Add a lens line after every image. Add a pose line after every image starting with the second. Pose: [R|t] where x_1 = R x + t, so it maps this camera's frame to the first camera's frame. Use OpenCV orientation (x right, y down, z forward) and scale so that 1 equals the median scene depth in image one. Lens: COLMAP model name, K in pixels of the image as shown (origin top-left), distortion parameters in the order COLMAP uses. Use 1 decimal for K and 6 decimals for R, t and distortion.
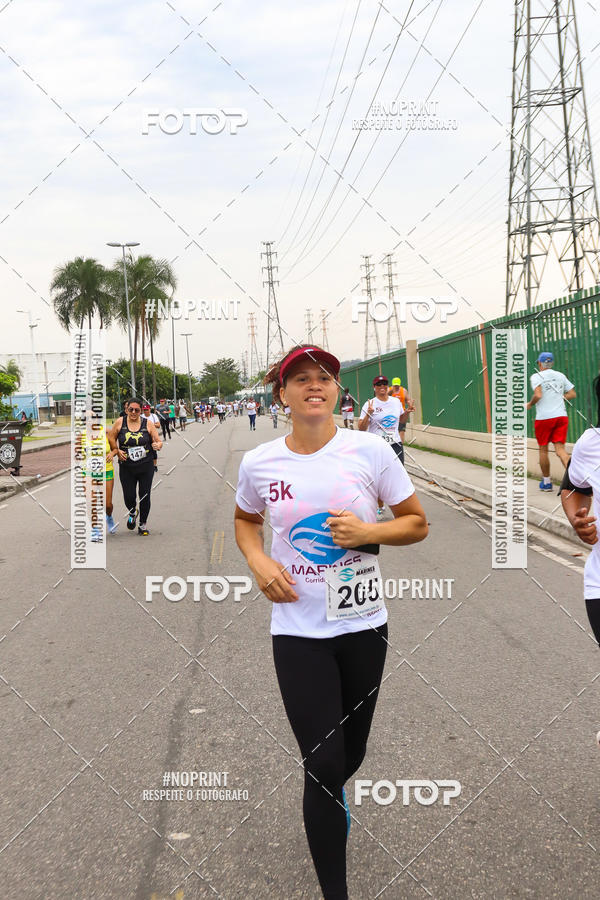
lens RADIAL K [[985.4, 0, 298.4], [0, 985.4, 453.2], [0, 0, 1]] dist [0.097175, -0.054218]
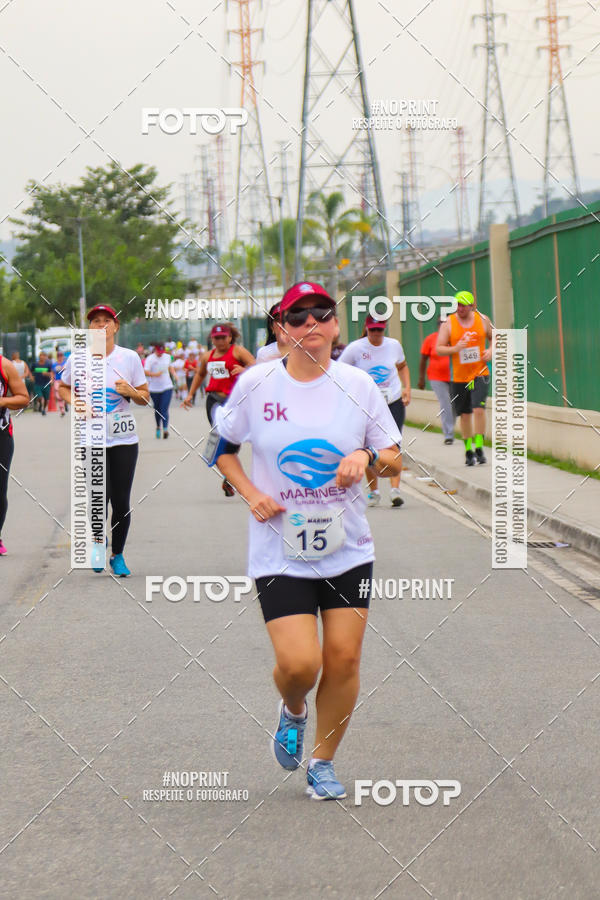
lens RADIAL K [[995.5, 0, 300.2], [0, 995.5, 450.9], [0, 0, 1]] dist [0.101930, -0.004245]
pose [[0.996793, 0.024837, -0.076067, -0.036407], [-0.025673, 0.999620, -0.010039, -0.079422], [0.075788, 0.011960, 0.997052, 2.196718]]
